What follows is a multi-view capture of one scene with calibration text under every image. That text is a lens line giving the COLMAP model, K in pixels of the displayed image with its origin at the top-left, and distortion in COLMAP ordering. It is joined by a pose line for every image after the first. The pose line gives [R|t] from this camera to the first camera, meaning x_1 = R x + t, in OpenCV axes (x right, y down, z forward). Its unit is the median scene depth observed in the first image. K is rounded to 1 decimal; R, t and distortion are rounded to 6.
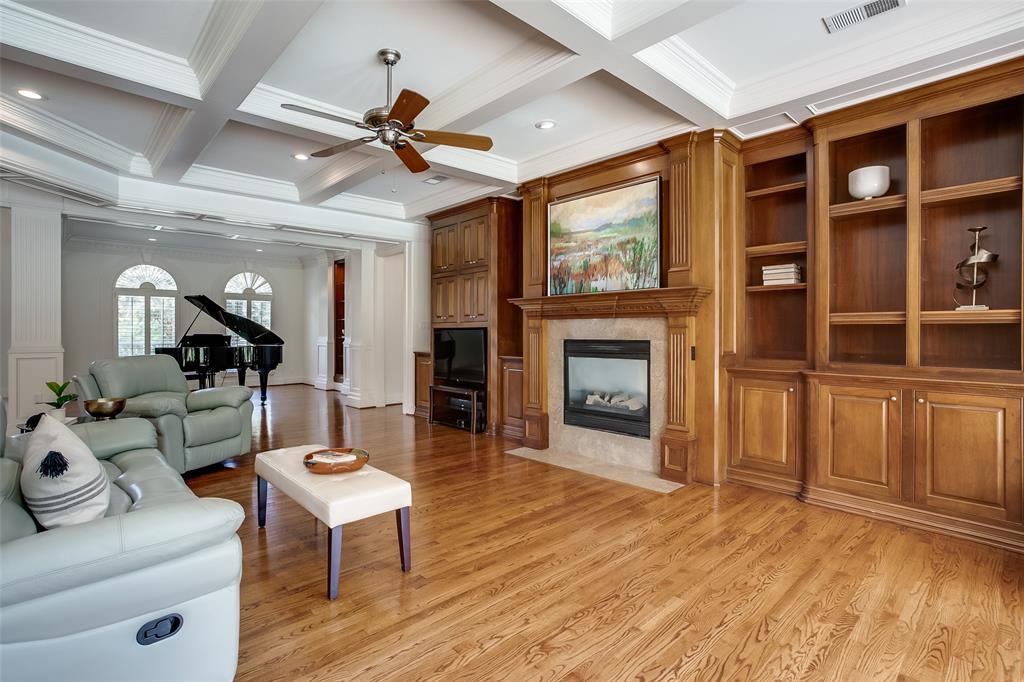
lens RADIAL K [[486.7, 0, 512.2], [0, 486.7, 327.0], [0, 0, 1]] dist [-0.007601, 0.006447]
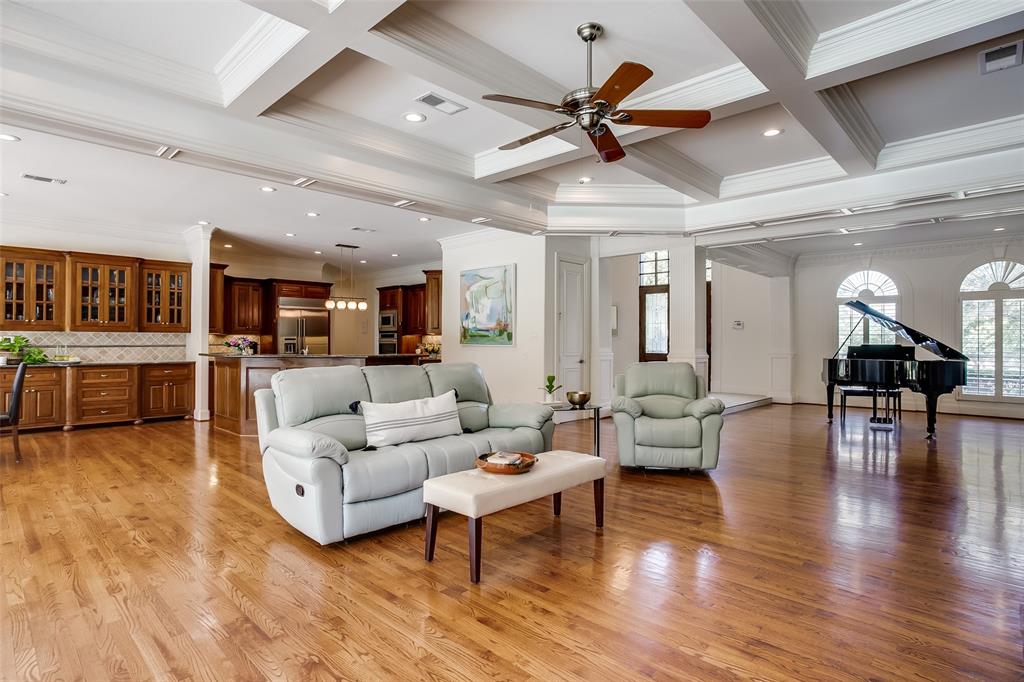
lens RADIAL K [[516.5, 0, 501.7], [0, 516.5, 345.9], [0, 0, 1]] dist [-0.023614, 0.009274]
pose [[0.077812, 0.007817, -0.996937, 0.558427], [0.011339, 0.999898, 0.008725, 0.002666], [0.996904, -0.011983, 0.077716, 0.648426]]
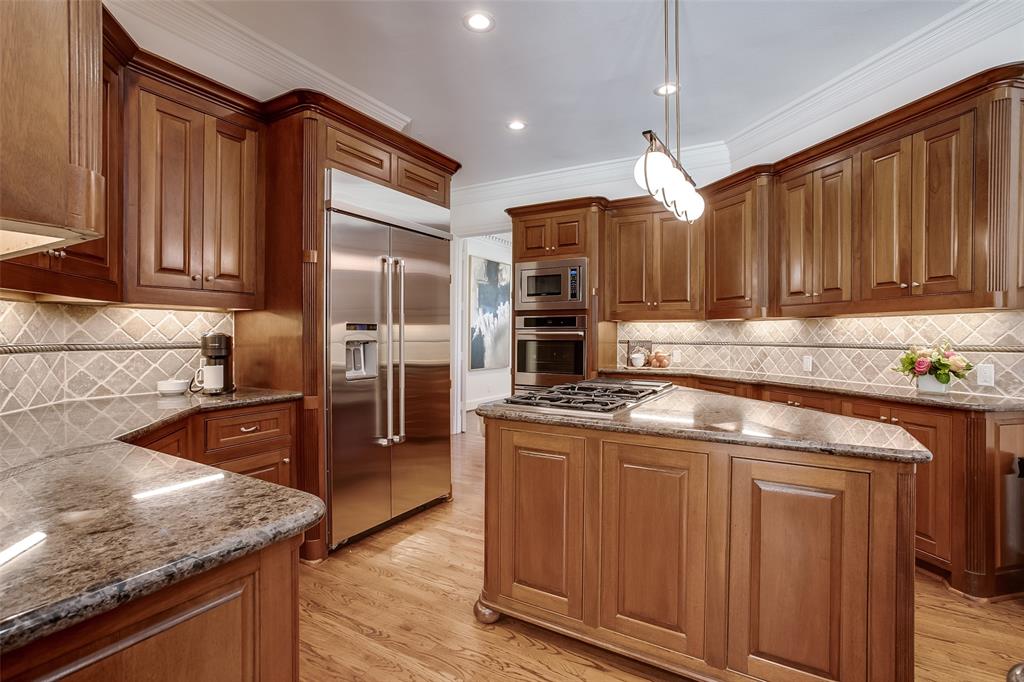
lens RADIAL K [[486.7, 0, 520.7], [0, 486.7, 340.0], [0, 0, 1]] dist [-0.007601, 0.006447]
pose [[0.320182, 0.011126, -0.947291, -1.502774], [0.004014, 0.999906, 0.013101, -0.009668], [0.947348, -0.007997, 0.320107, -0.275976]]
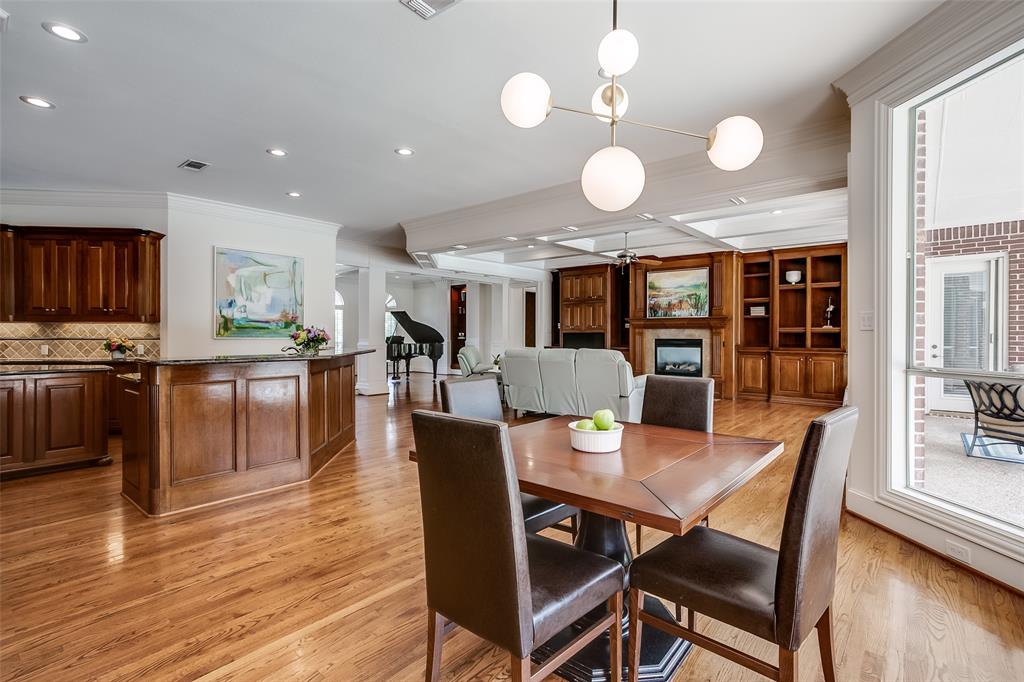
lens RADIAL K [[486.7, 0, 509.5], [0, 486.7, 331.9], [0, 0, 1]] dist [-0.007601, 0.006447]
pose [[0.993619, 0.000627, 0.112790, -0.898645], [-0.001466, 0.999972, 0.007349, -0.021258], [-0.112782, -0.007468, 0.993592, -1.188998]]
